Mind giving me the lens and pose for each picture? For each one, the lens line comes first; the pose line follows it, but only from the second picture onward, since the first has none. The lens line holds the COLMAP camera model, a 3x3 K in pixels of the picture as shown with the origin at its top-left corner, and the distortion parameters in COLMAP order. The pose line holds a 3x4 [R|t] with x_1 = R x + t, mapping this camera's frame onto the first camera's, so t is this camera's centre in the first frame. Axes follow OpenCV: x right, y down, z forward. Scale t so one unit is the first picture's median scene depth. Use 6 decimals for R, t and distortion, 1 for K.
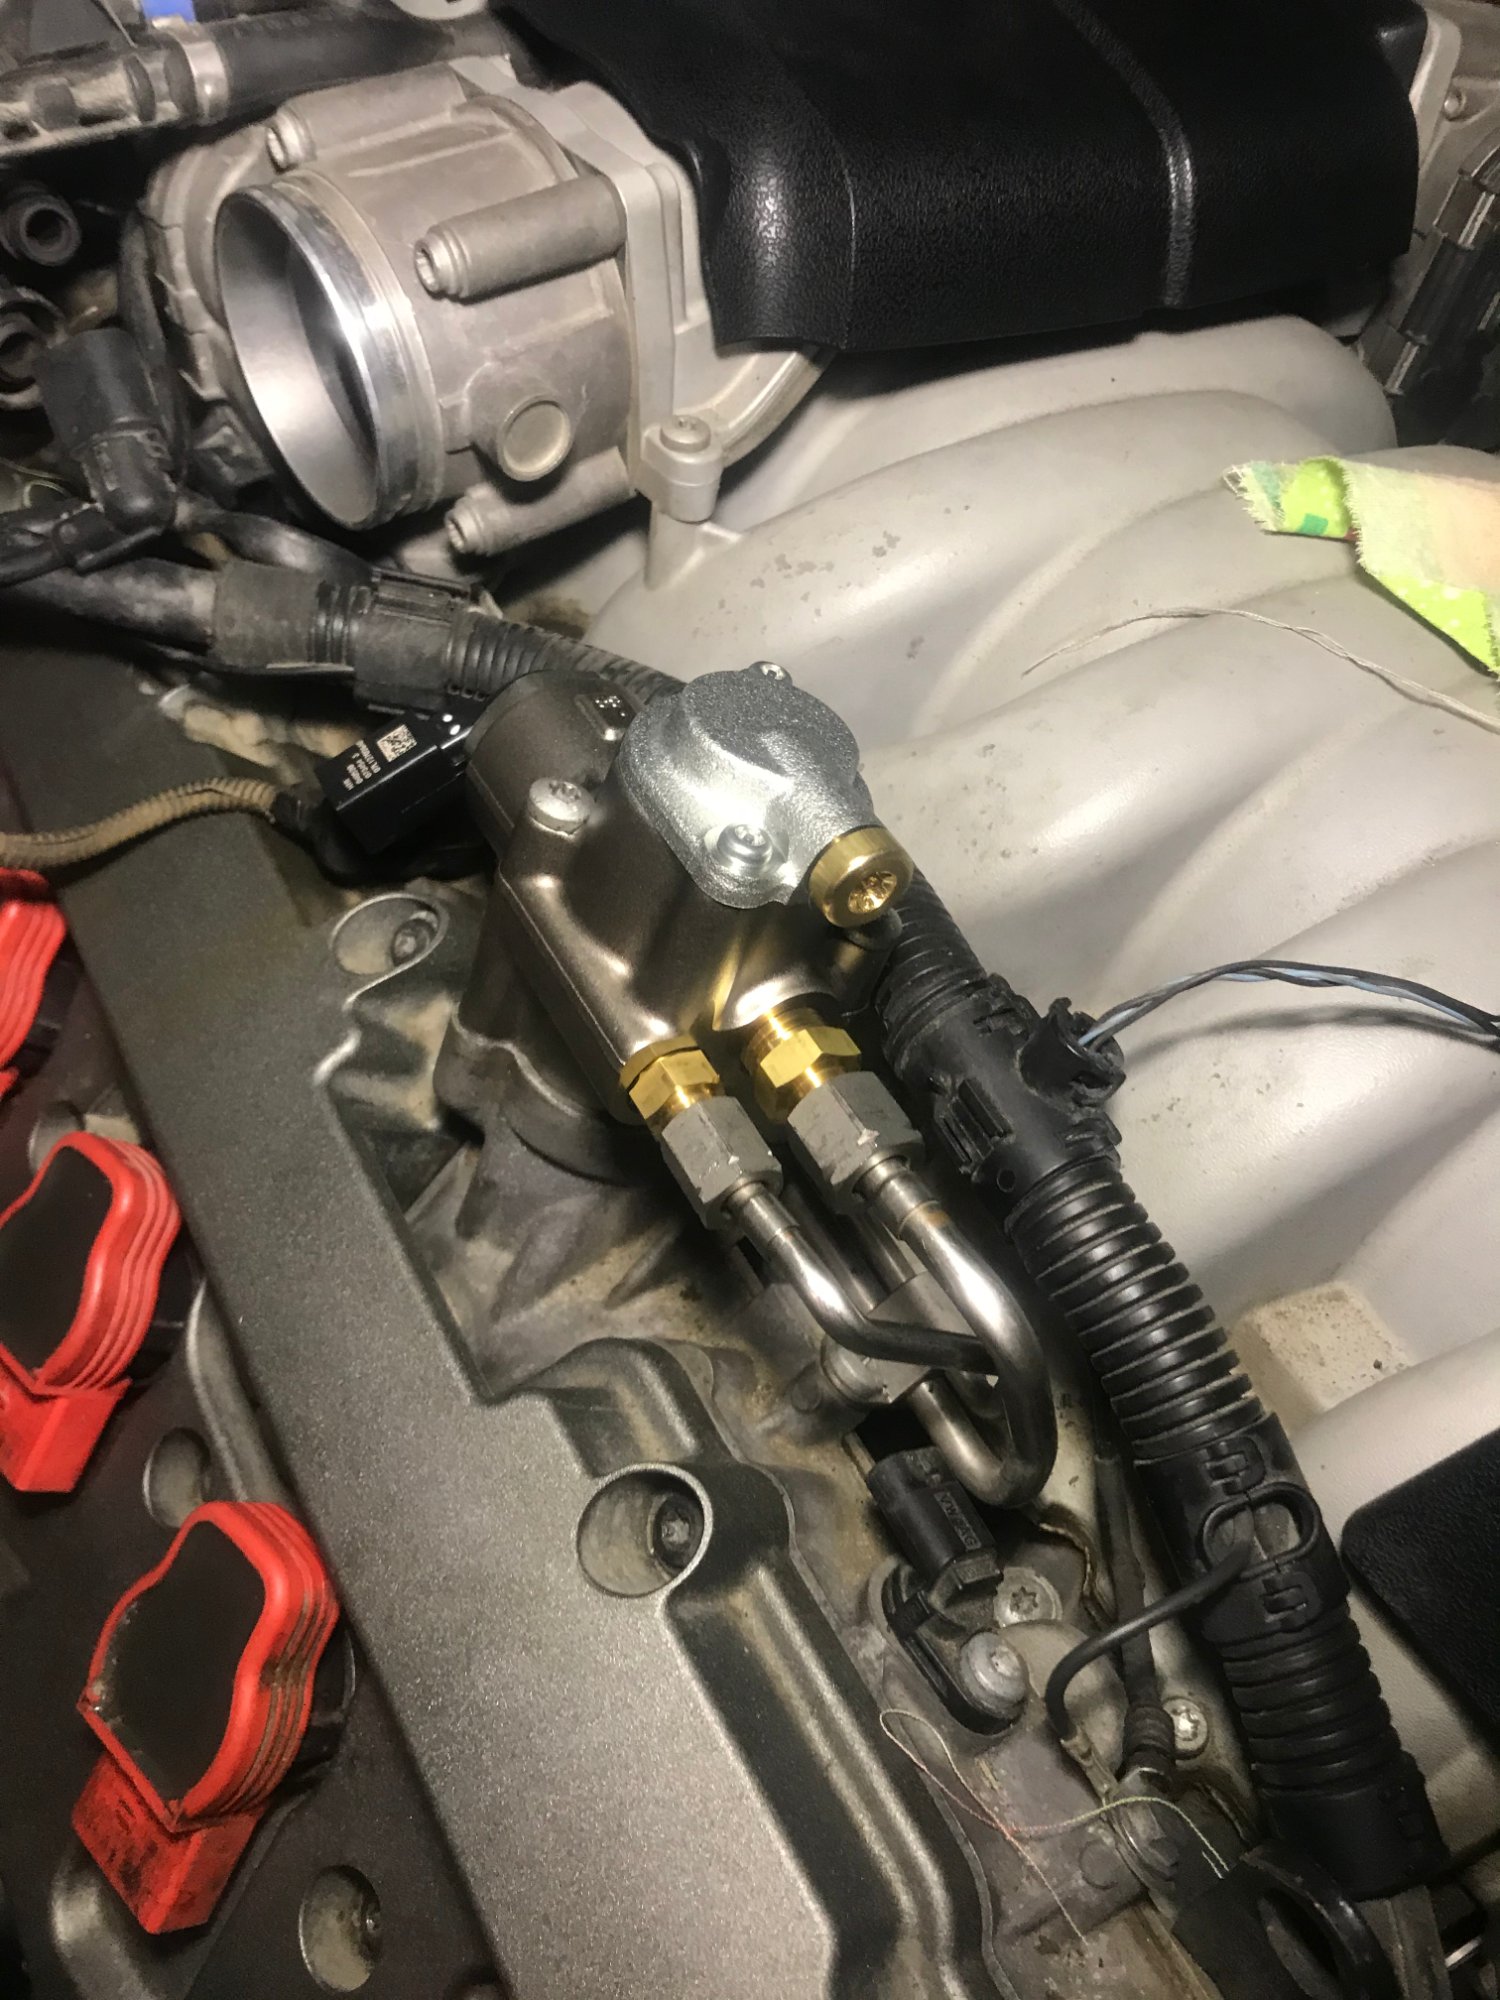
lens RADIAL K [[1651.4, 0, 750.0], [0, 1651.4, 1000.0], [0, 0, 1]] dist [-0.006195, 0.007039]
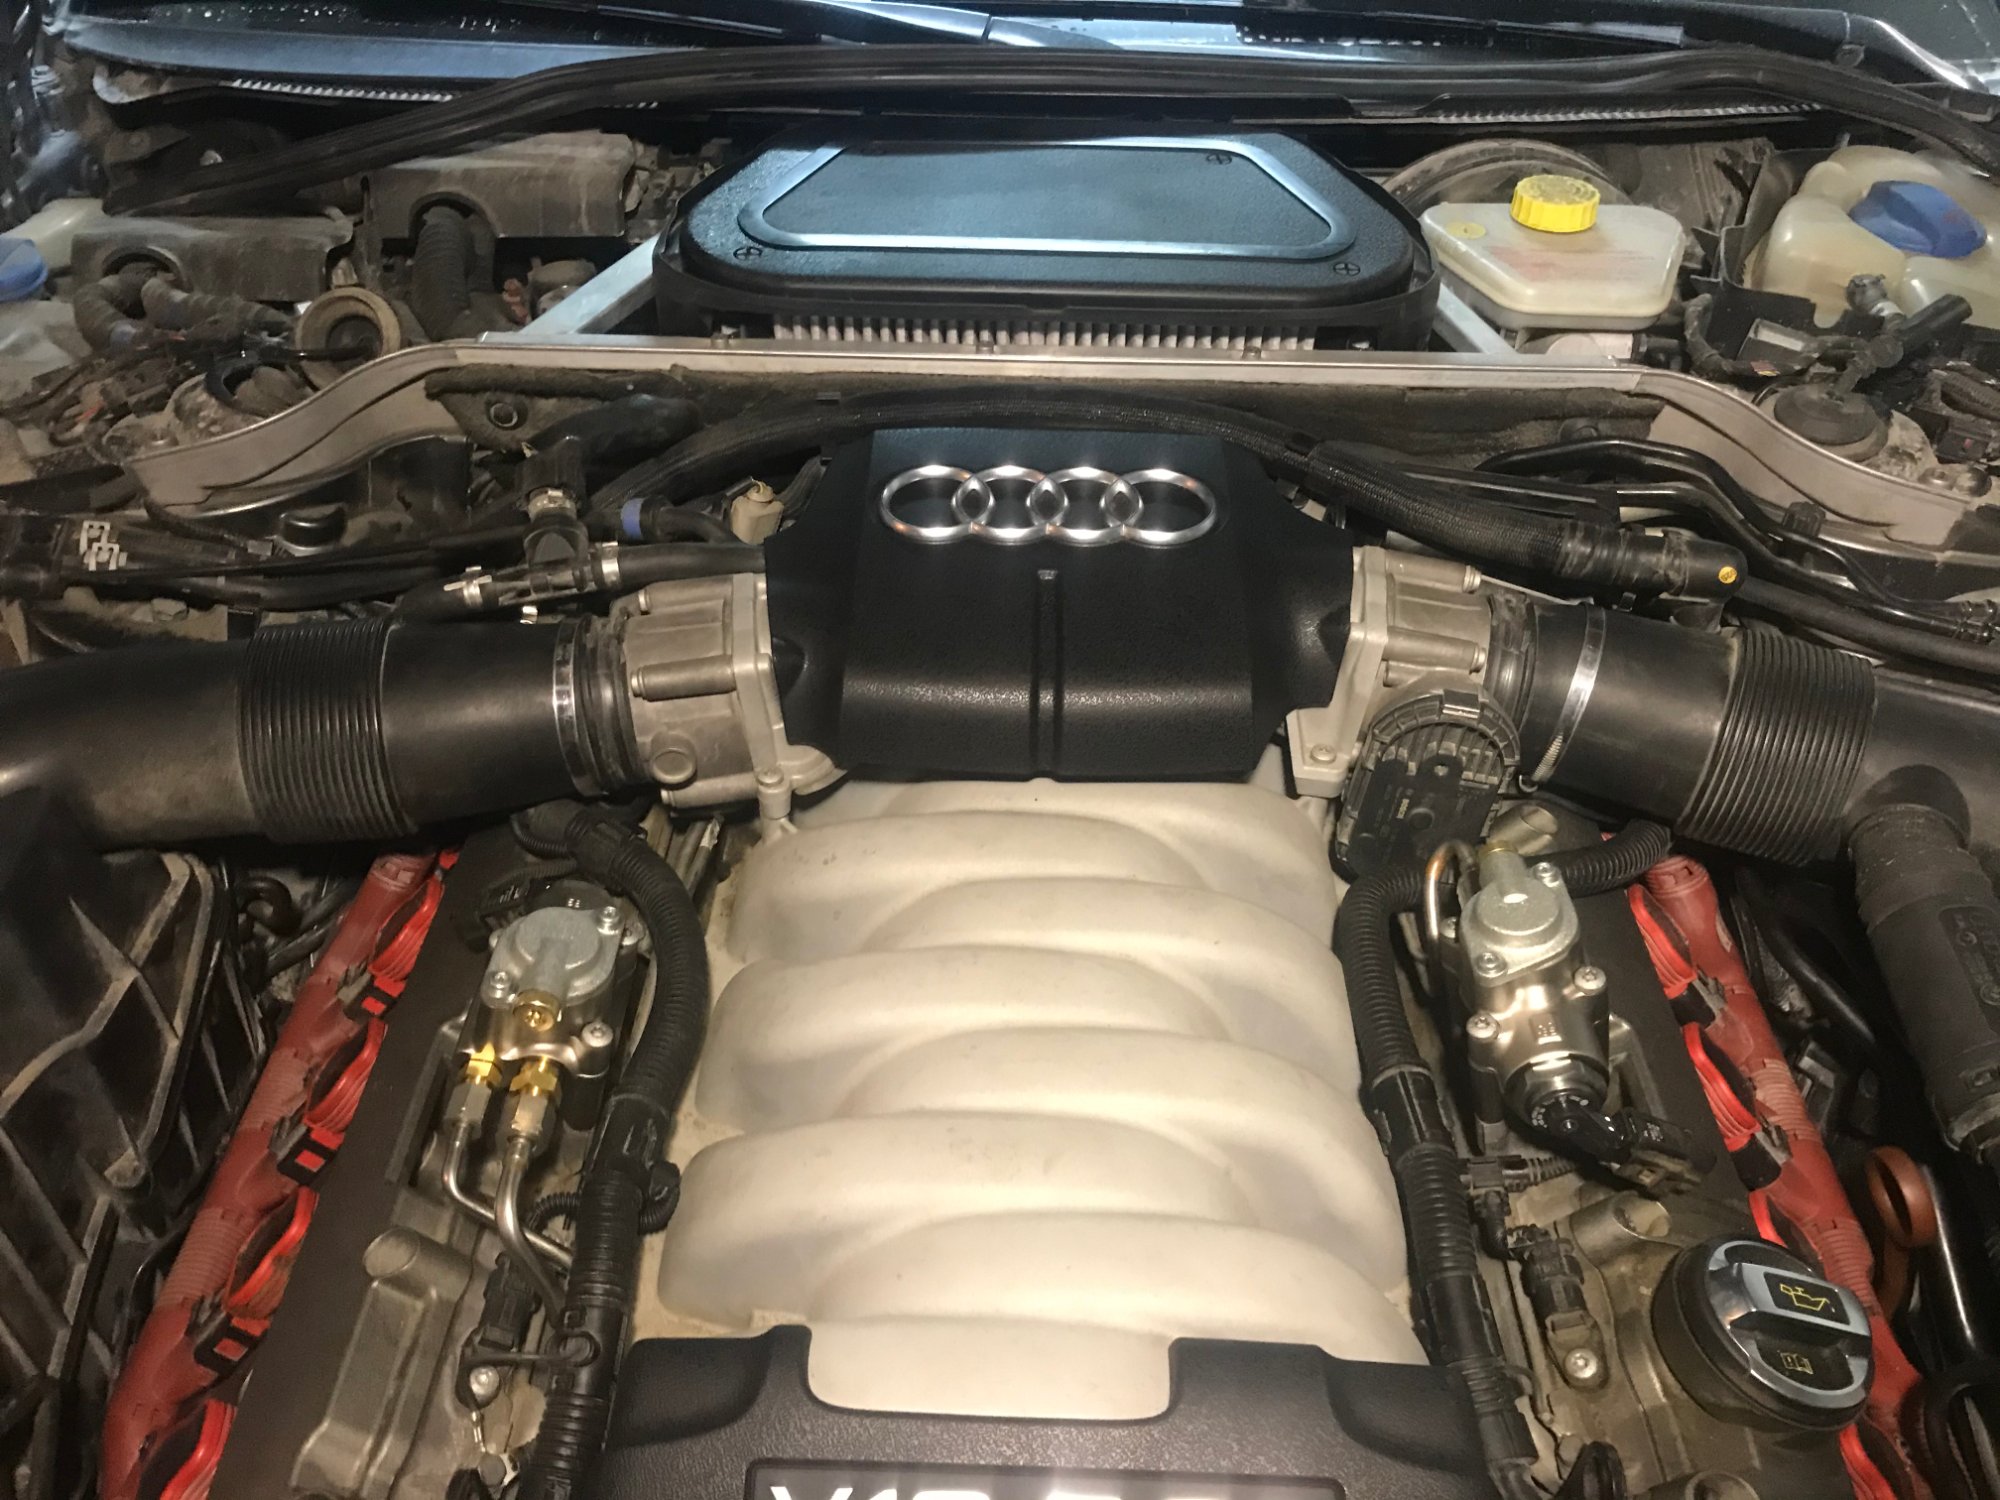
lens RADIAL K [[1651.4, 0, 1000.0], [0, 1651.4, 750.0], [0, 0, 1]] dist [-0.006195, 0.007039]
pose [[0.837253, 0.227455, -0.497264, 1.278350], [-0.318948, 0.941800, -0.106226, -0.287951], [0.444162, 0.247540, 0.861072, -0.607347]]
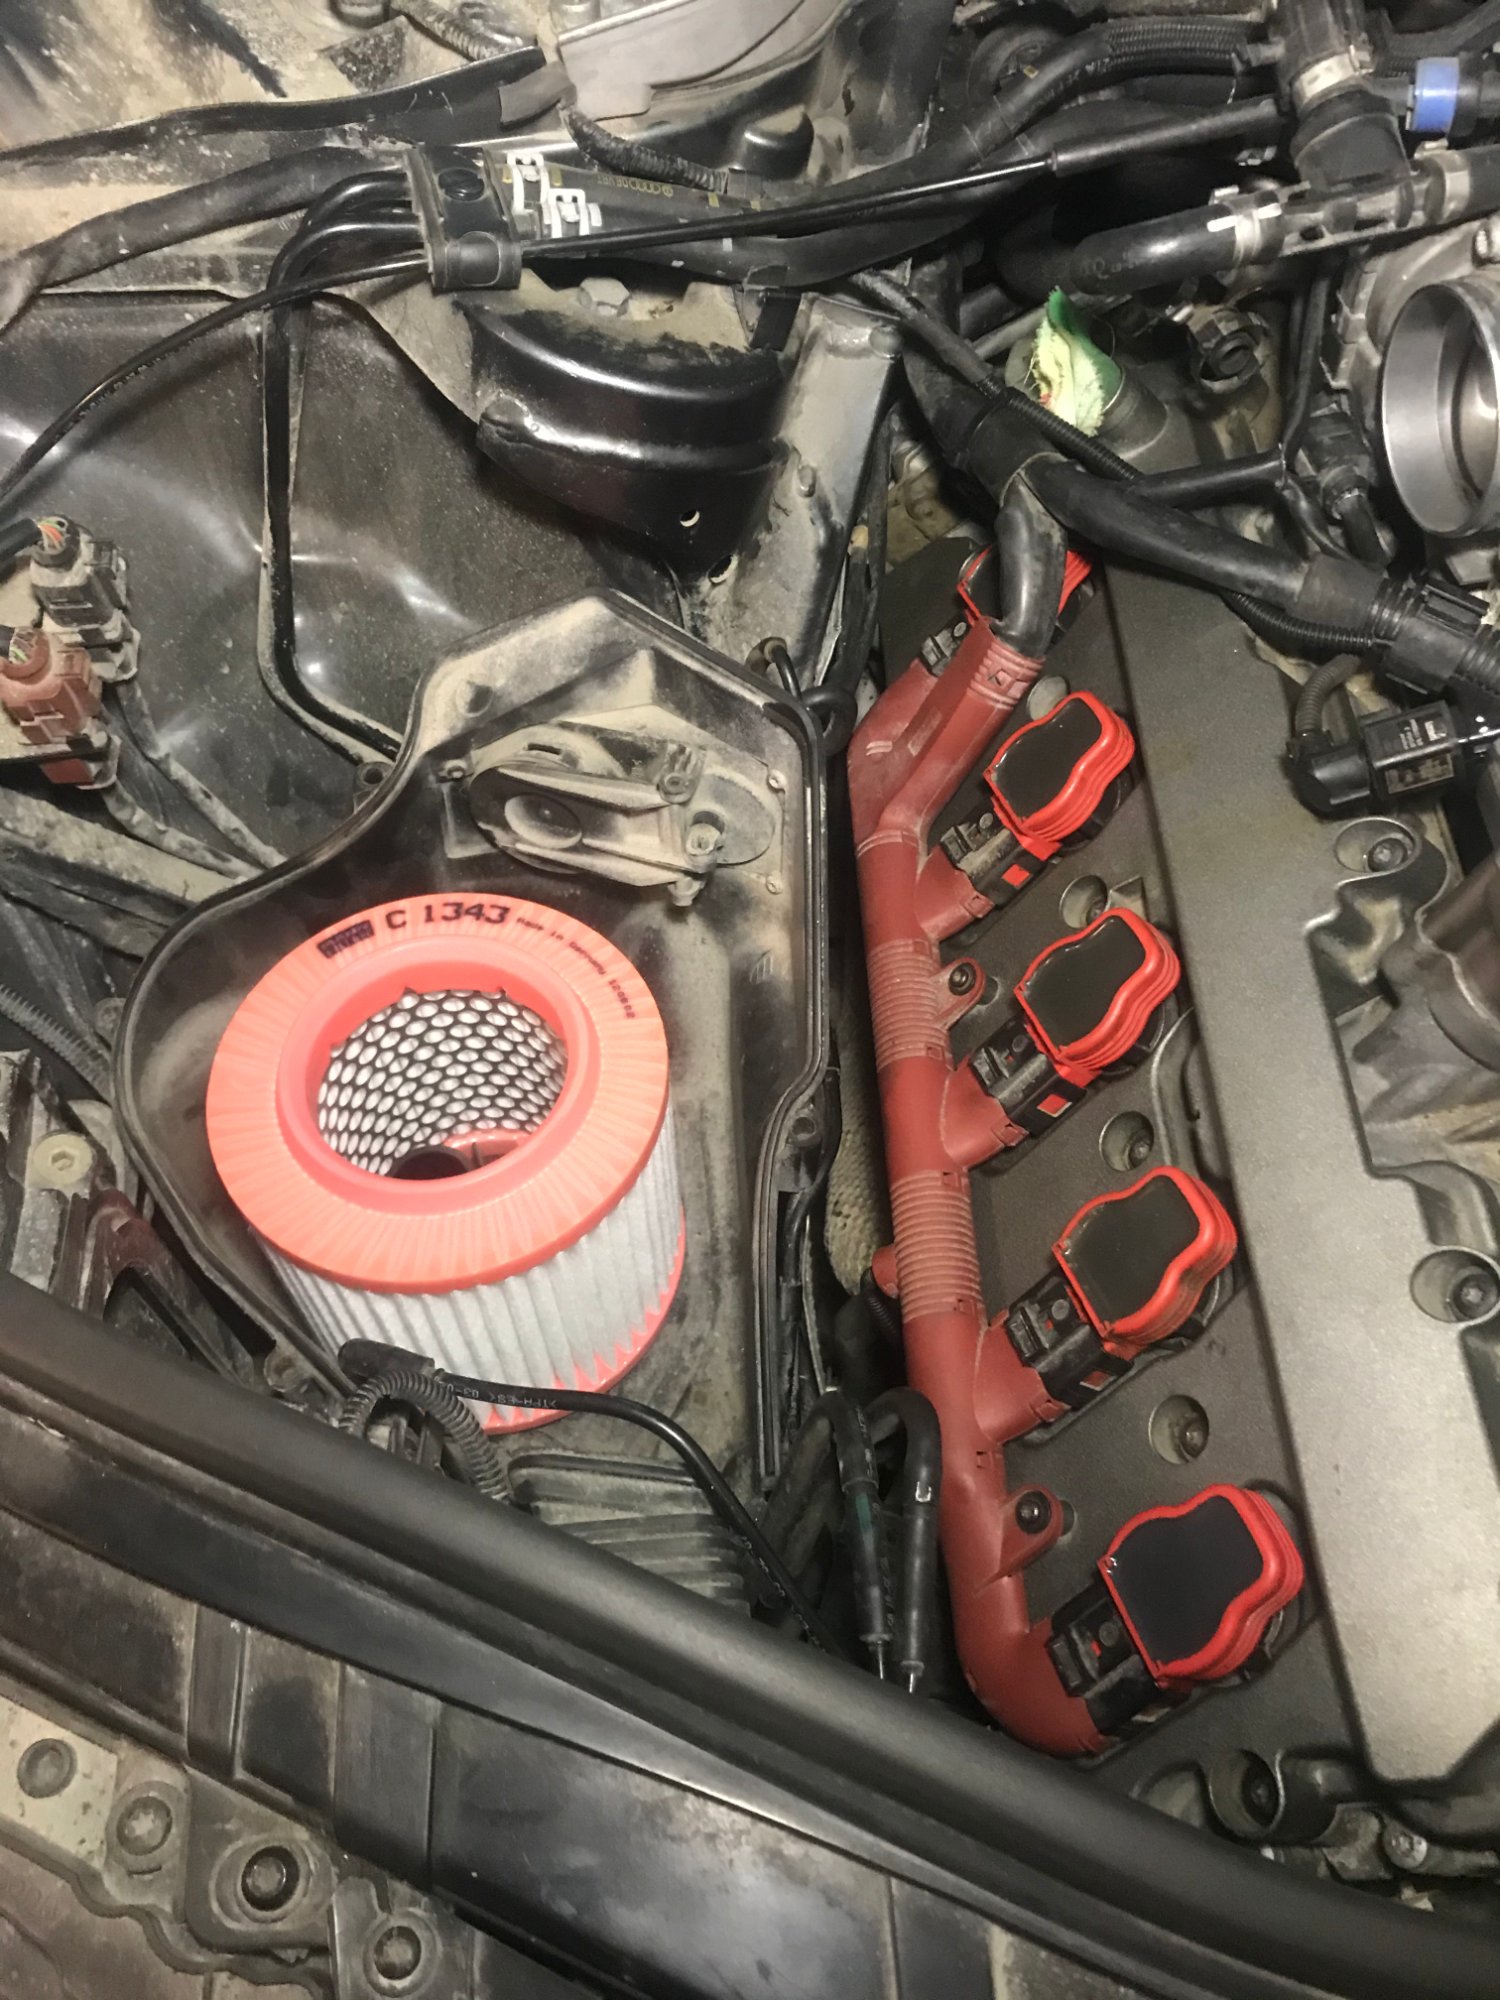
lens RADIAL K [[1579.5, 0, 750.0], [0, 1579.5, 1000.0], [0, 0, 1]] dist [-0.000625, 0.010505]
pose [[0.870791, 0.325877, -0.368139, -0.145717], [-0.260733, 0.940902, 0.216152, -0.070817], [0.416822, -0.092237, 0.904296, -0.498693]]
